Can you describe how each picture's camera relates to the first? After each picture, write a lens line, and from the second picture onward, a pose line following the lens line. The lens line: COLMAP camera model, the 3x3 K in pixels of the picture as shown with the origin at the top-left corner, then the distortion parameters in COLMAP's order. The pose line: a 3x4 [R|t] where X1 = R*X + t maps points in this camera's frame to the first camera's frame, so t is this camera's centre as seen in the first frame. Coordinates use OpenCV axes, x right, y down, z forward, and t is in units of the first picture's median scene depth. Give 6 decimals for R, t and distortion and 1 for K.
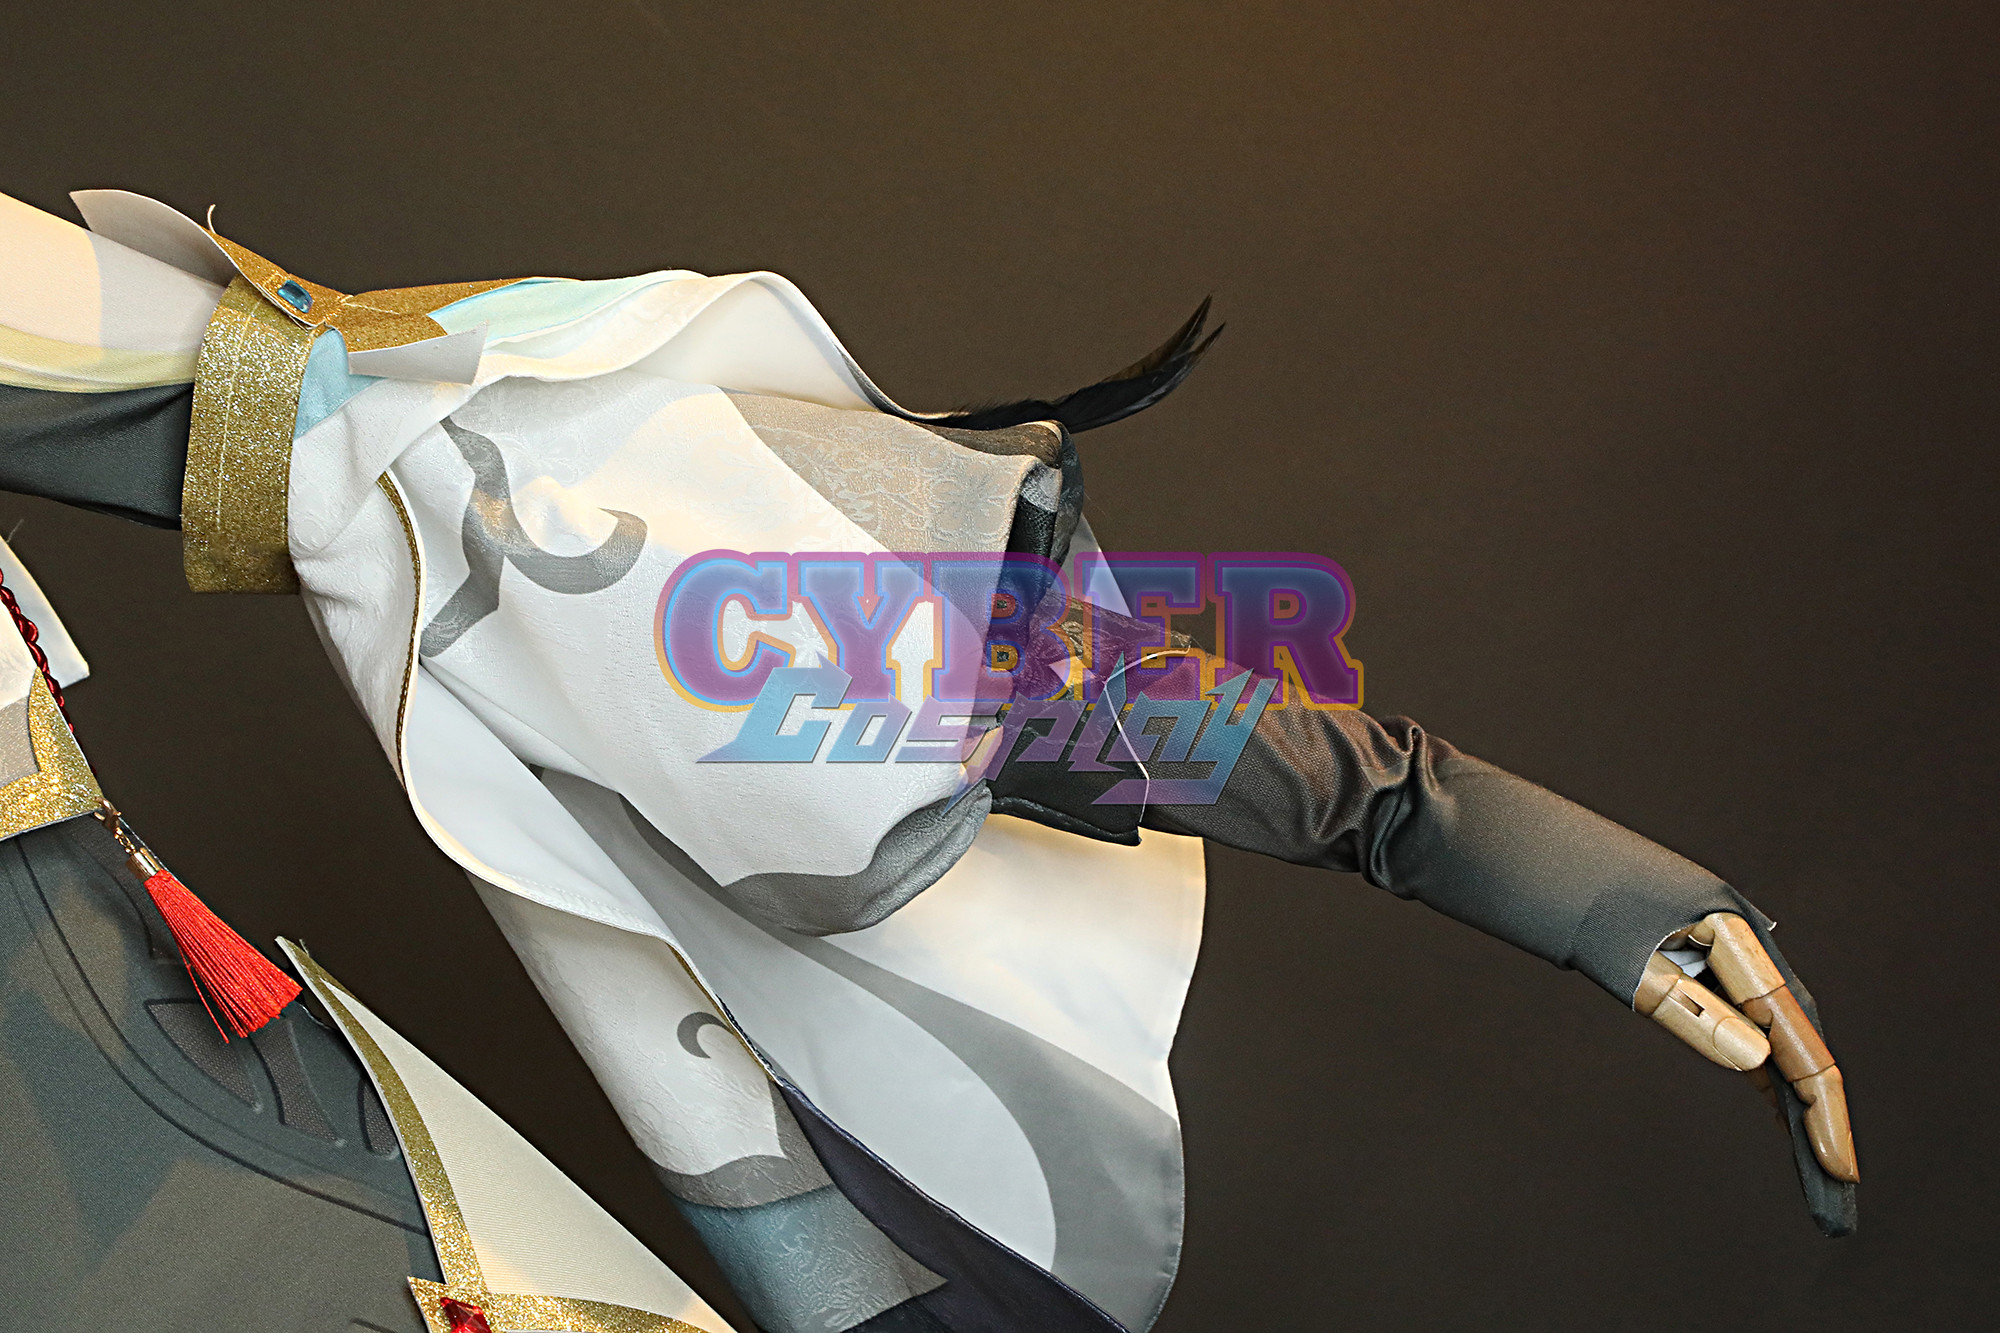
lens RADIAL K [[4248.7, 0, 999.8], [0, 4248.7, 516.7], [0, 0, 1]] dist [0.085996, 0.276686]
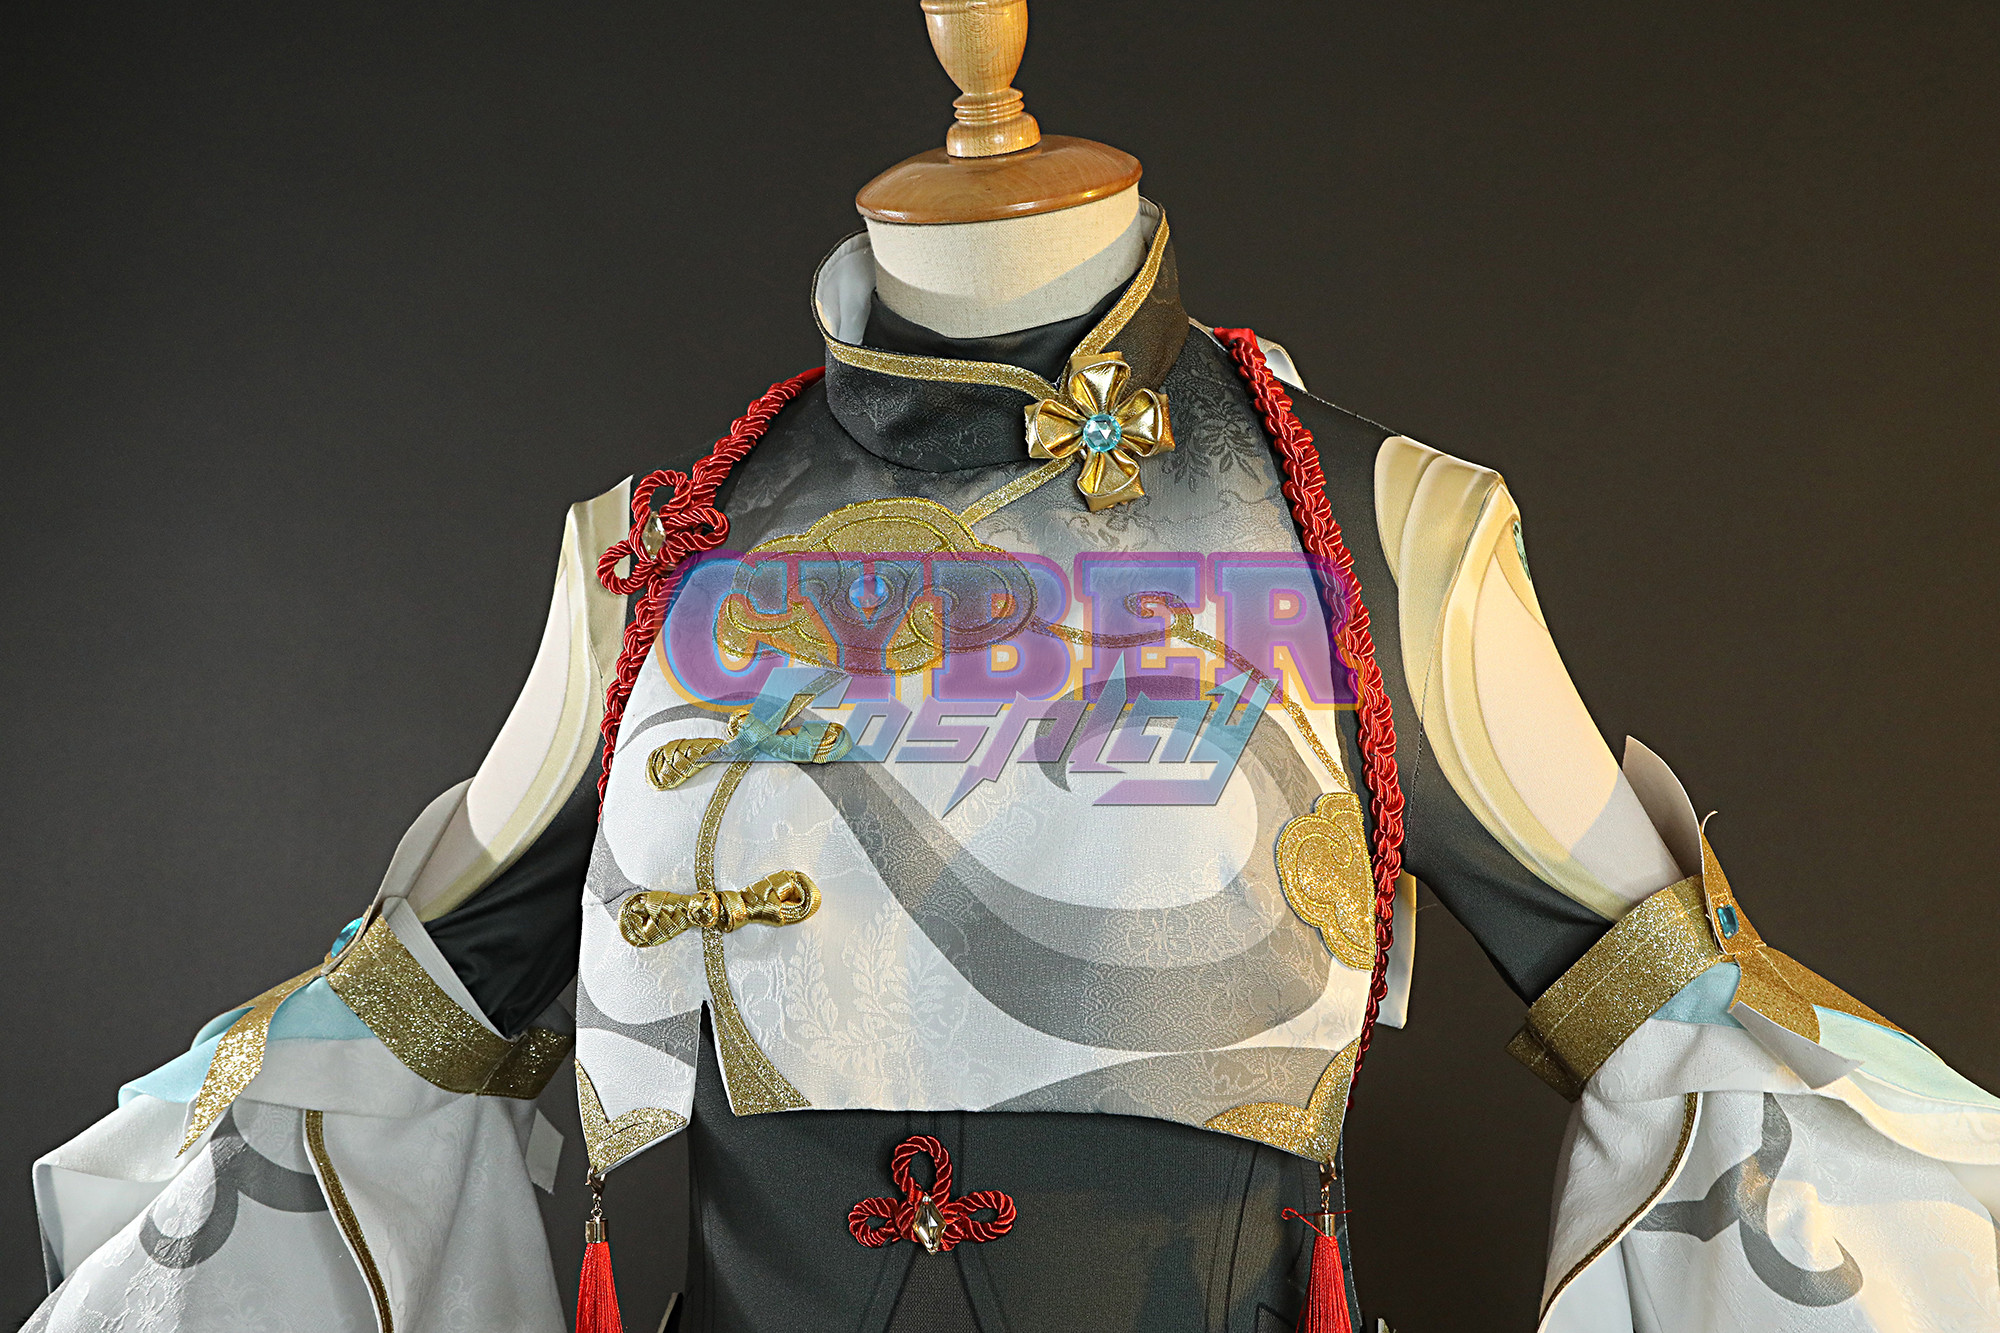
lens RADIAL K [[2635.3, 0, 1000.0], [0, 2635.3, 666.5], [0, 0, 1]] dist [0.174384, -0.025496]
pose [[0.710054, 0.589381, -0.385298, -0.065738], [-0.616292, 0.784846, 0.064813, -0.031442], [0.340599, 0.191435, 0.920513, 0.237284]]
